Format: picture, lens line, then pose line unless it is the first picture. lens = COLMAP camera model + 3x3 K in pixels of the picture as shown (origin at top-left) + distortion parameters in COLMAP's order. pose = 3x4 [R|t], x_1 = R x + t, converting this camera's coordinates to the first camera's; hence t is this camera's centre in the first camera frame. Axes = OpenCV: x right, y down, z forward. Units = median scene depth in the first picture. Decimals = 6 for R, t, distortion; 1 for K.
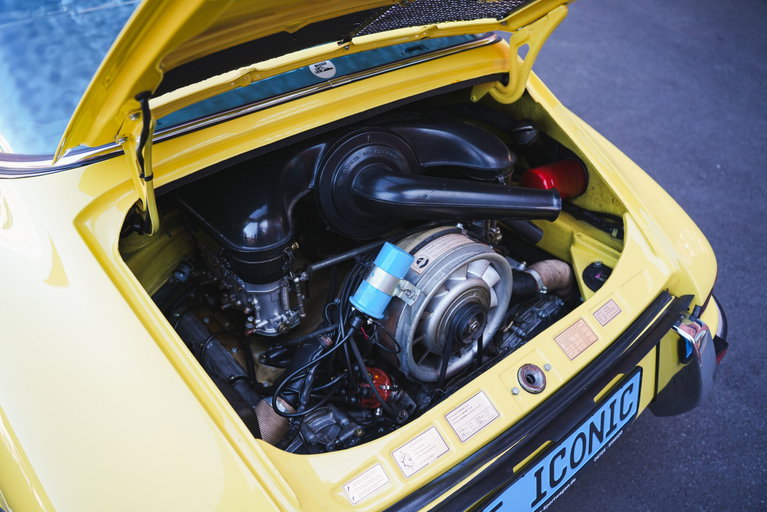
lens RADIAL K [[616.1, 0, 383.5], [0, 616.1, 256.0], [0, 0, 1]] dist [-0.097575, 0.075656]
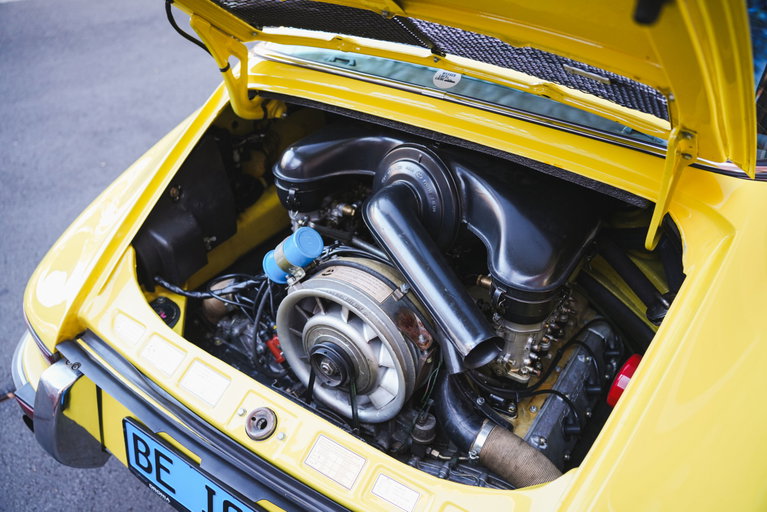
lens RADIAL K [[616.1, 0, 383.5], [0, 616.1, 256.0], [0, 0, 1]] dist [-0.097575, 0.075656]
pose [[0.275963, 0.575515, -0.769822, 0.837640], [-0.556674, 0.748621, 0.360111, -0.419551], [0.783555, 0.329163, 0.526966, 0.548966]]
